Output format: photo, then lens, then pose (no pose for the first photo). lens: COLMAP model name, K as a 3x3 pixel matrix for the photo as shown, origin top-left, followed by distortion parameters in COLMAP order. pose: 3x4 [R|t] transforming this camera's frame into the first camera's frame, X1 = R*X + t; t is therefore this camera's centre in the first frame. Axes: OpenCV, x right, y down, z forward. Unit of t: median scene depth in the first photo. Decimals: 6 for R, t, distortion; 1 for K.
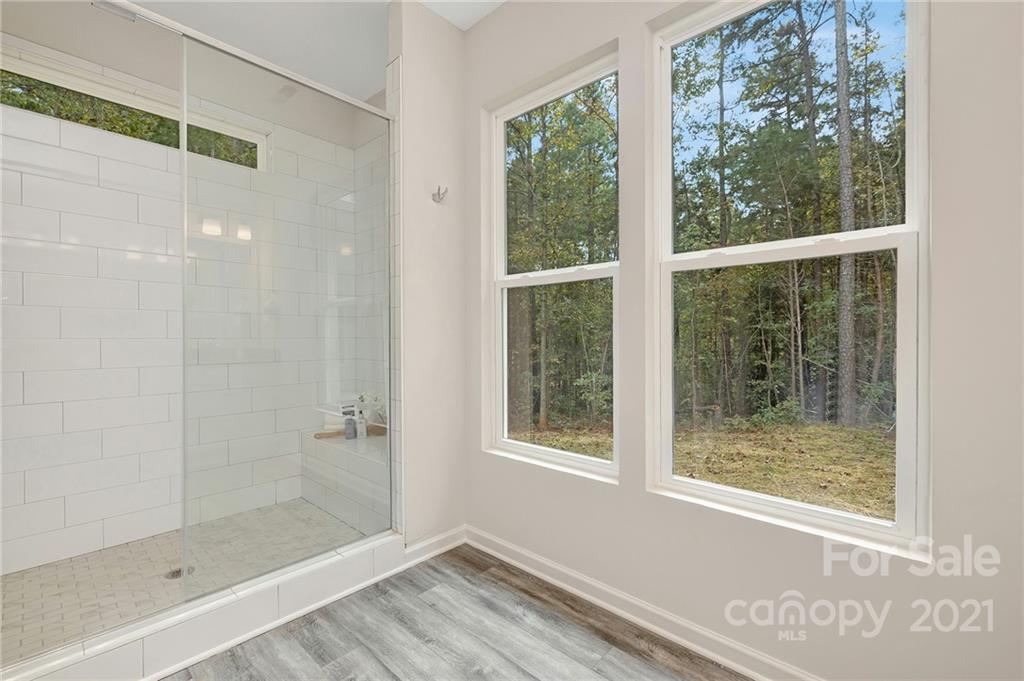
lens RADIAL K [[439.8, 0, 512.0], [0, 439.8, 340.5], [0, 0, 1]] dist [0.002494, -0.000106]
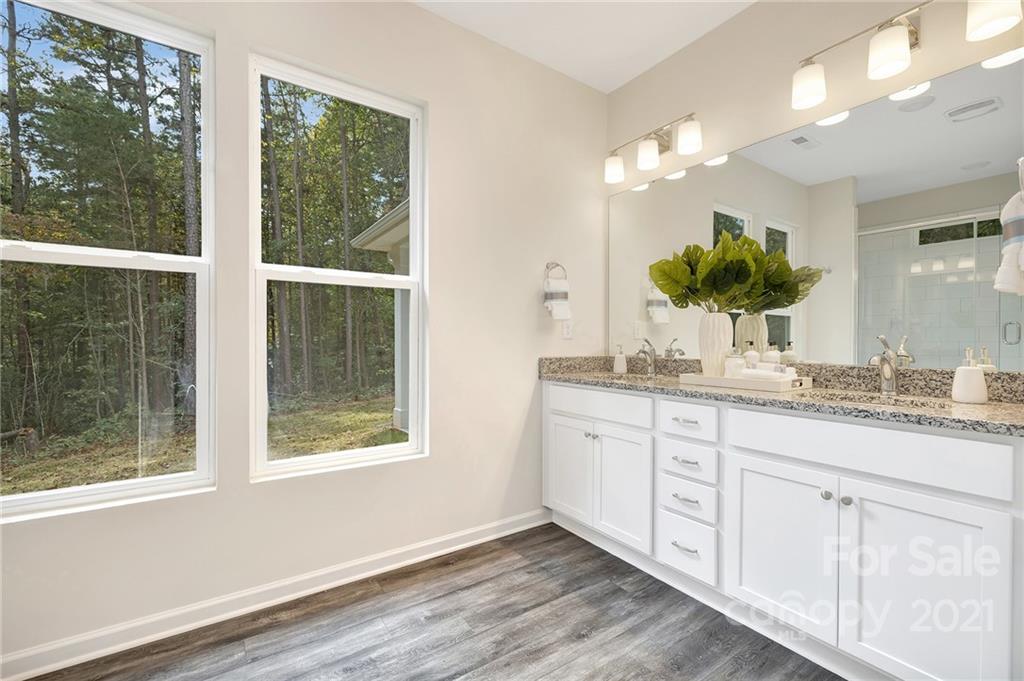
lens RADIAL K [[451.7, 0, 505.4], [0, 451.7, 342.3], [0, 0, 1]] dist [0.001646, -0.000158]
pose [[0.209263, -0.000538, 0.977859, -0.600167], [-0.000317, 1.000000, 0.000617, 0.000983], [-0.977859, -0.000439, 0.209263, 0.164758]]
